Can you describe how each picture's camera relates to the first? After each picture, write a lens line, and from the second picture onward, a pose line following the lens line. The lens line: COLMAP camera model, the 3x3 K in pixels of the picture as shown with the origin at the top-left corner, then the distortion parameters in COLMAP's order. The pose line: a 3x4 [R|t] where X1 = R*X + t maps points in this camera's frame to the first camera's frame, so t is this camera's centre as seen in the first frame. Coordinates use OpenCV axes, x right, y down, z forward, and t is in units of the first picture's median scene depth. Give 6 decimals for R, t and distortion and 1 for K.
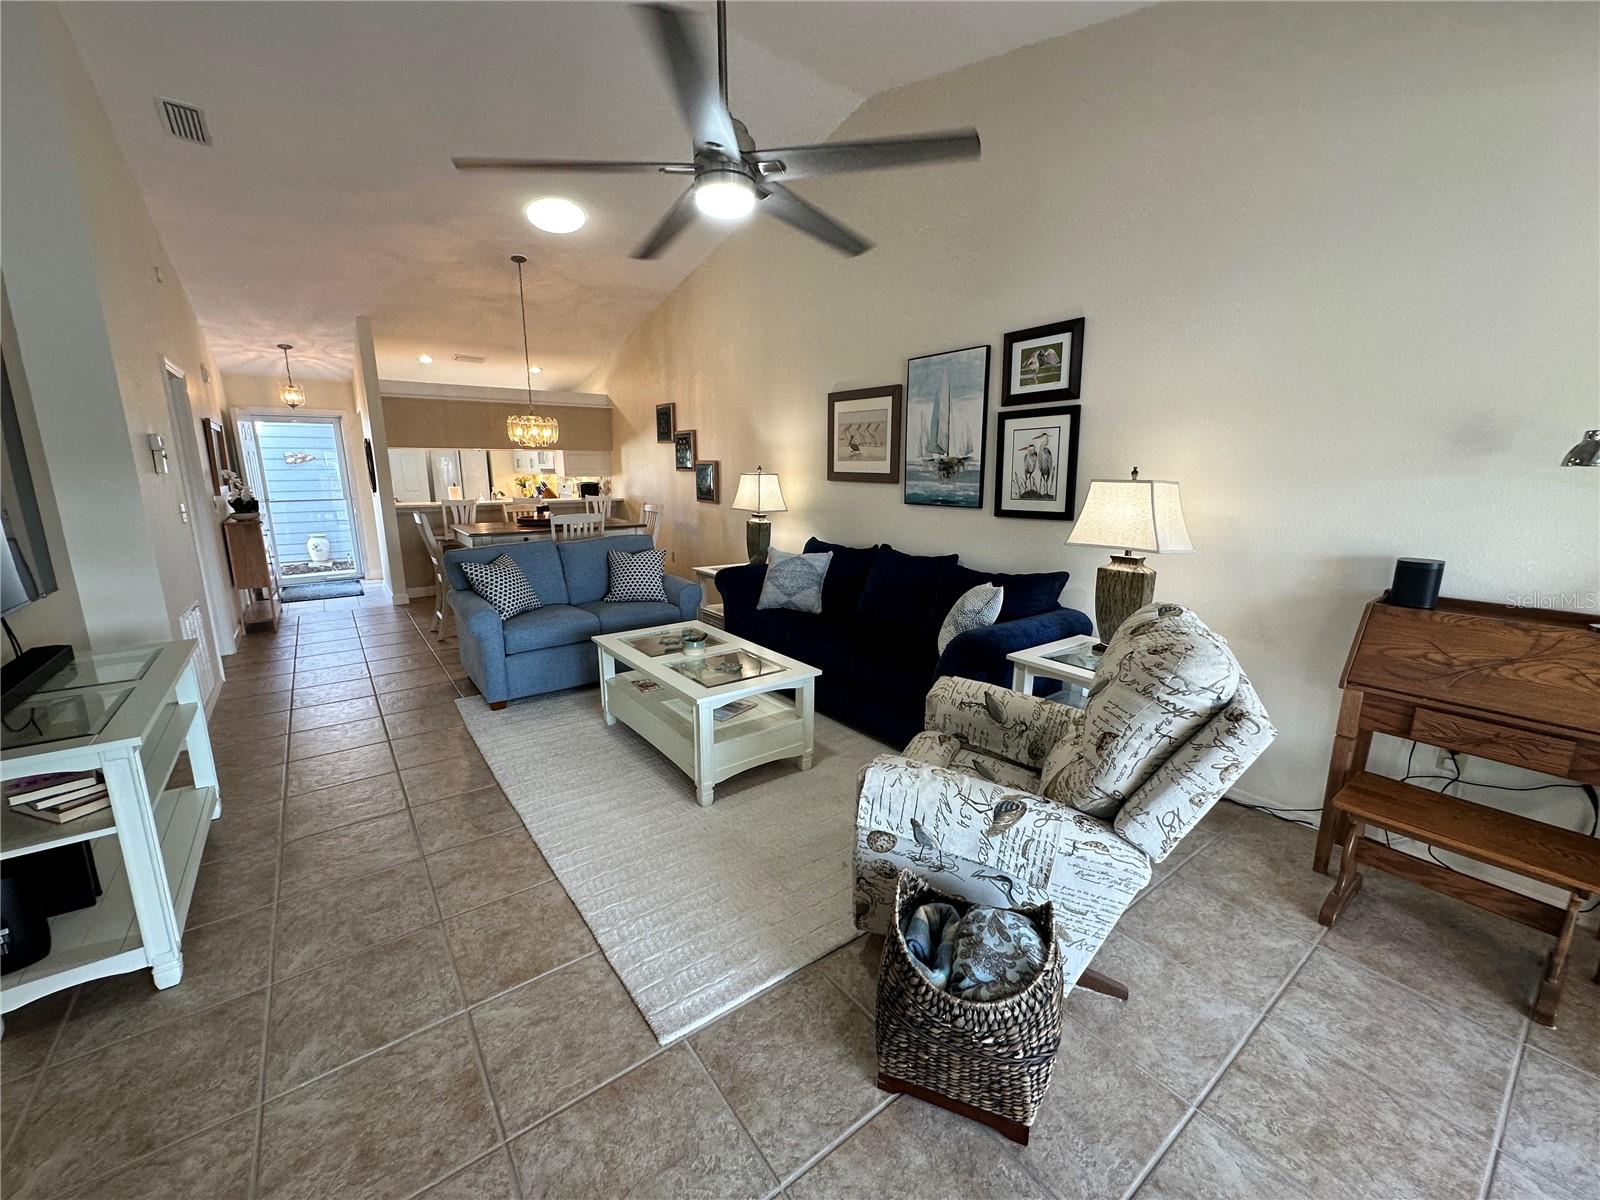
lens RADIAL K [[637.8, 0, 801.8], [0, 637.8, 597.3], [0, 0, 1]] dist [-0.003413, 0.000722]
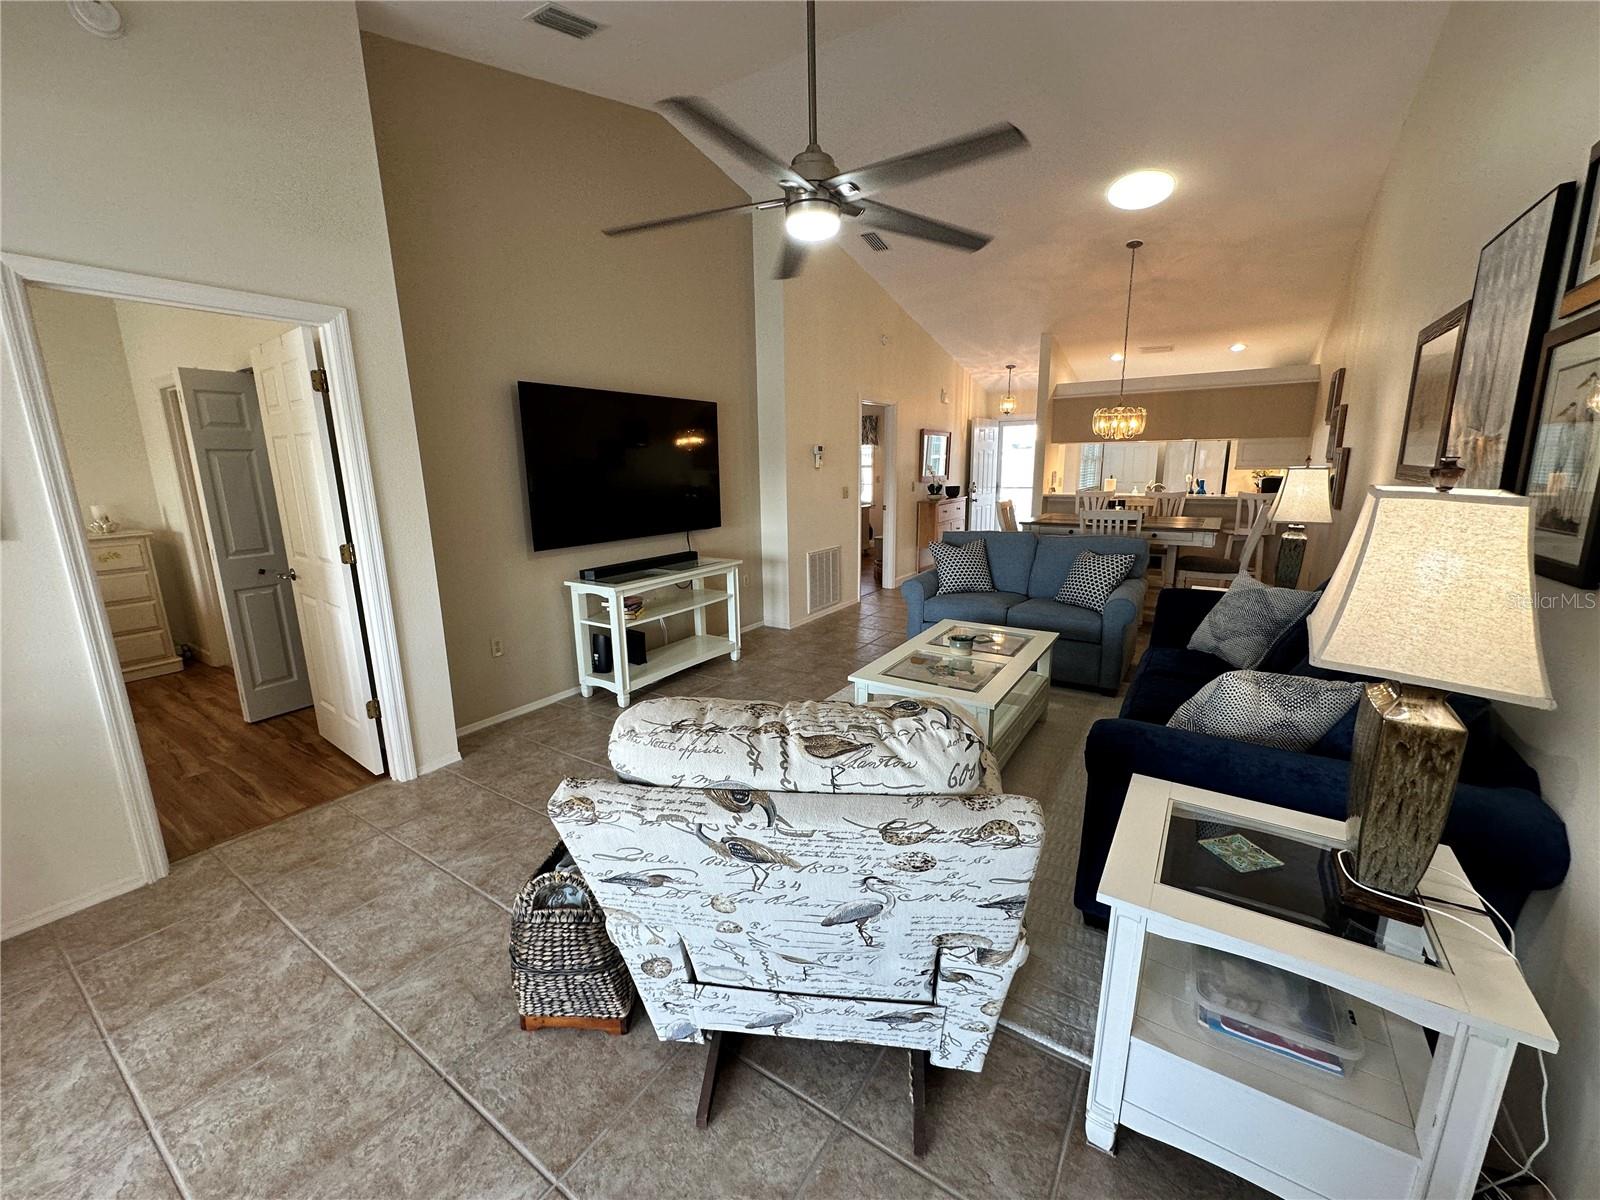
lens RADIAL K [[637.8, 0, 797.1], [0, 637.8, 597.4], [0, 0, 1]] dist [-0.003413, 0.000722]
pose [[0.334269, 0.188362, -0.923463, 0.388055], [-0.174881, 0.975205, 0.135614, -0.051254], [0.926111, 0.116164, 0.358922, 0.247764]]
